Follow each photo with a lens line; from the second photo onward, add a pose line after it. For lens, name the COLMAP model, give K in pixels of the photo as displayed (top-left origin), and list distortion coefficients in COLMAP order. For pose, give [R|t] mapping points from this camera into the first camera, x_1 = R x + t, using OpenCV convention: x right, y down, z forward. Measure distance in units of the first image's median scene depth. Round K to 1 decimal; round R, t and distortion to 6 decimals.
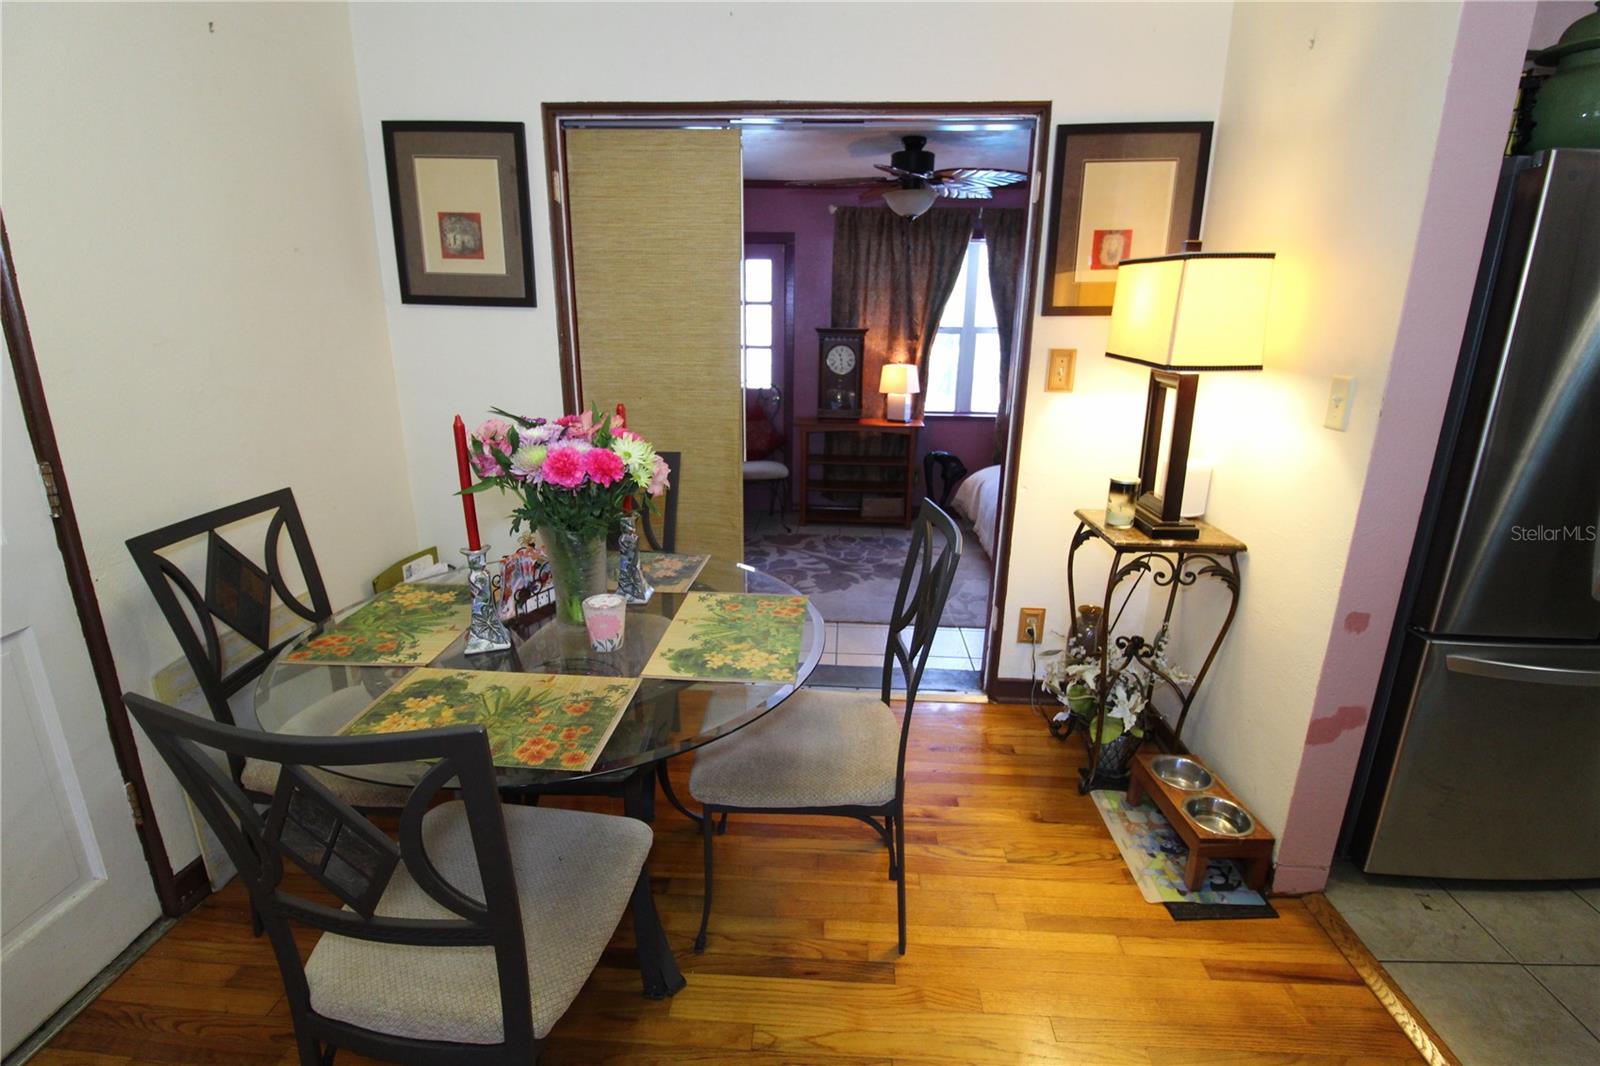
lens RADIAL K [[743.5, 0, 795.7], [0, 743.5, 532.9], [0, 0, 1]] dist [-0.004702, -0.010593]
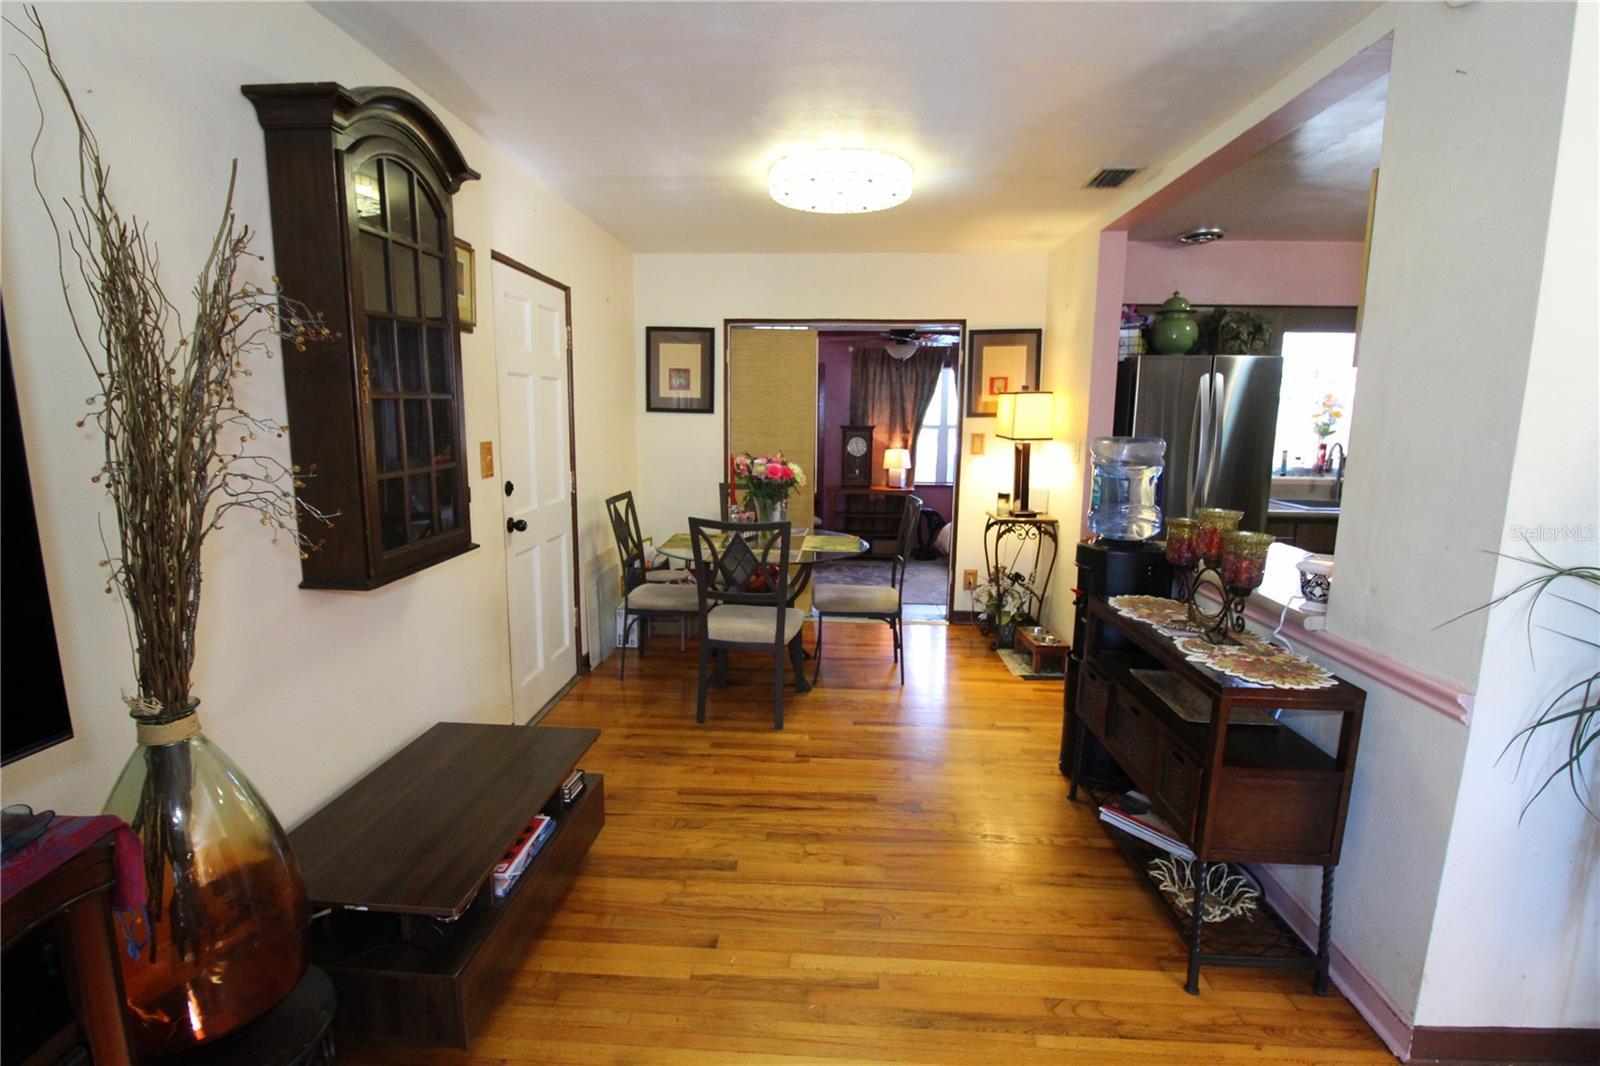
lens RADIAL K [[743.5, 0, 792.5], [0, 743.5, 538.2], [0, 0, 1]] dist [-0.004702, -0.010593]
pose [[0.999992, -0.001109, -0.003813, -0.063150], [0.000634, 0.992470, -0.122487, 0.131529], [0.003920, 0.122484, 0.992463, -0.452835]]
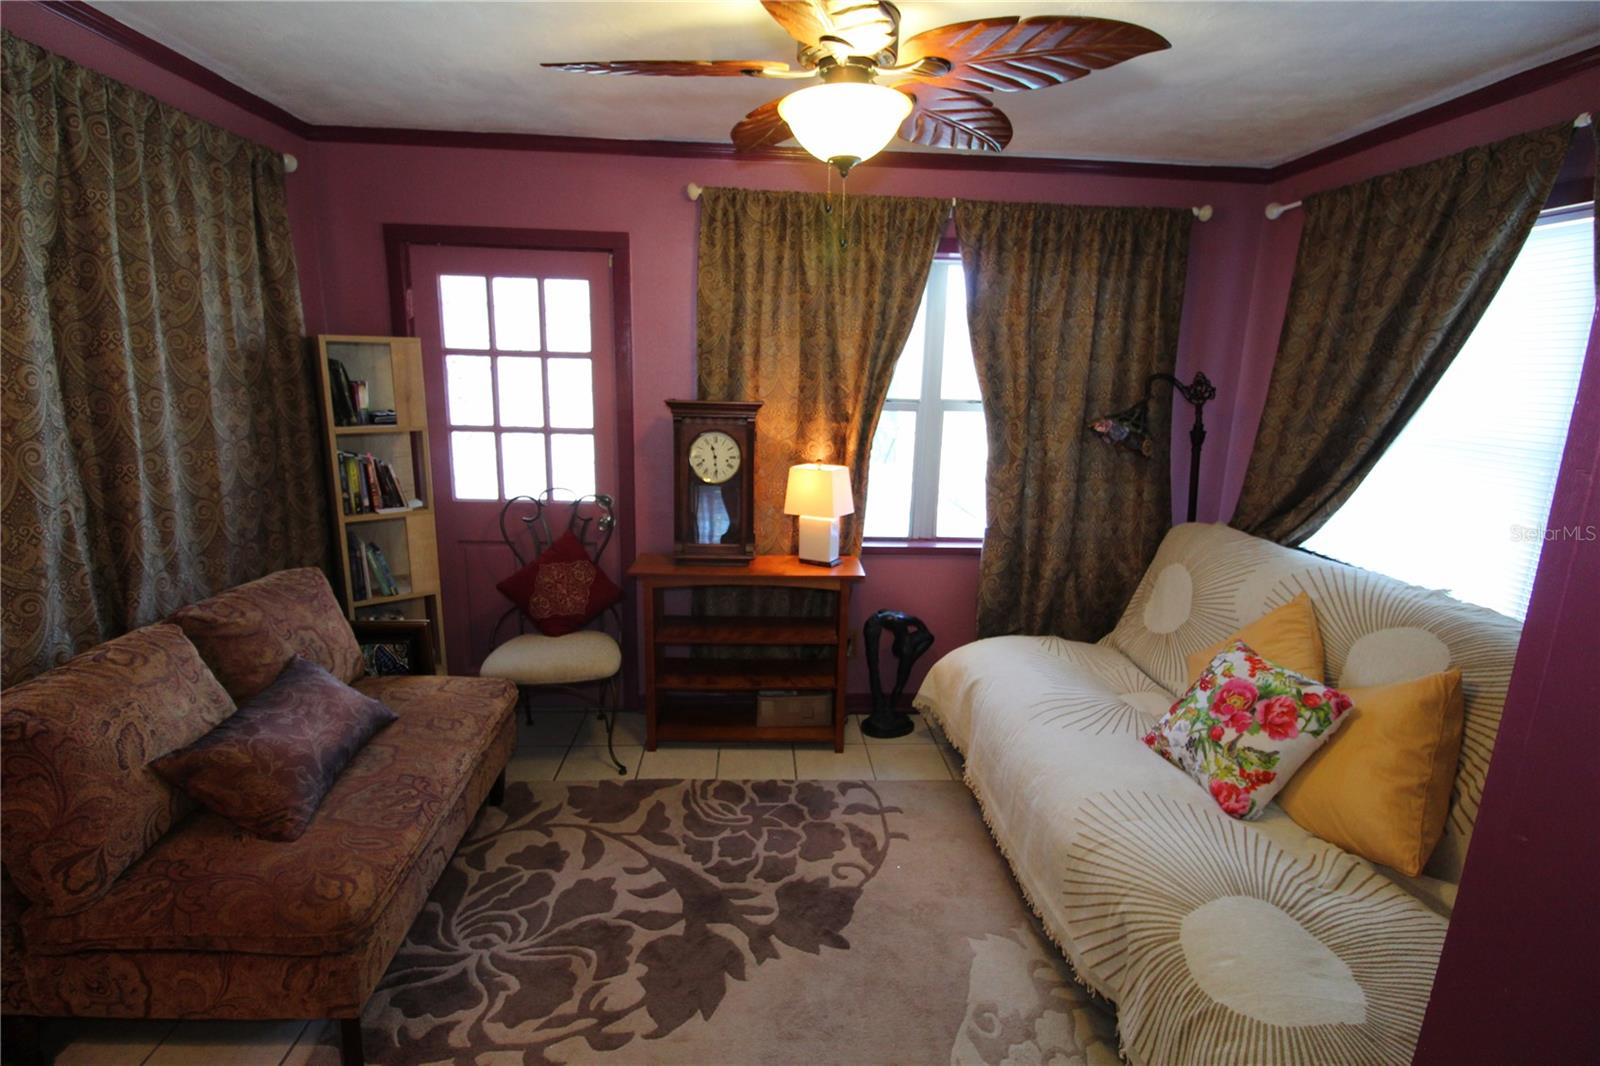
lens RADIAL K [[743.5, 0, 798.5], [0, 743.5, 531.1], [0, 0, 1]] dist [-0.004702, -0.010593]
pose [[0.992385, -0.011503, 0.122633, 0.055562], [0.020248, 0.997320, -0.070306, -0.139483], [-0.121496, 0.072254, 0.989959, 0.453031]]
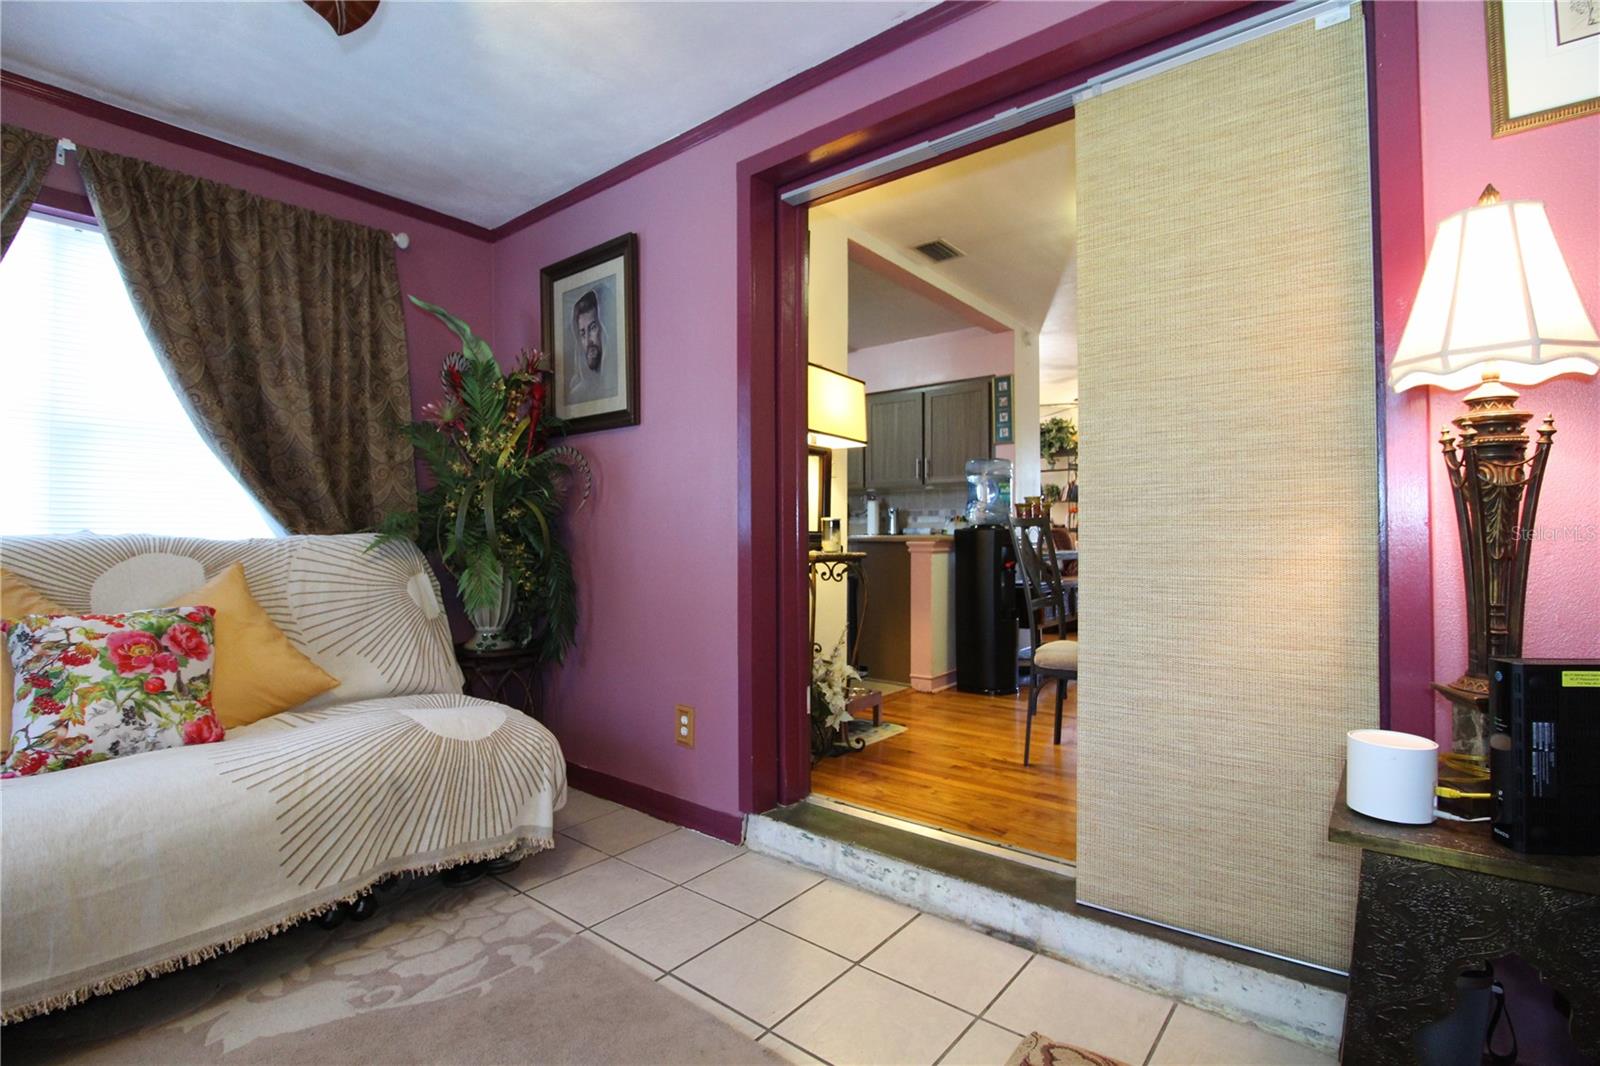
lens RADIAL K [[743.5, 0, 798.2], [0, 743.5, 526.2], [0, 0, 1]] dist [-0.004702, -0.010593]
pose [[-0.809280, 0.006058, 0.587391, -0.137579], [0.165808, 0.961641, 0.218526, -0.156353], [-0.563536, 0.274243, -0.779242, 0.892637]]
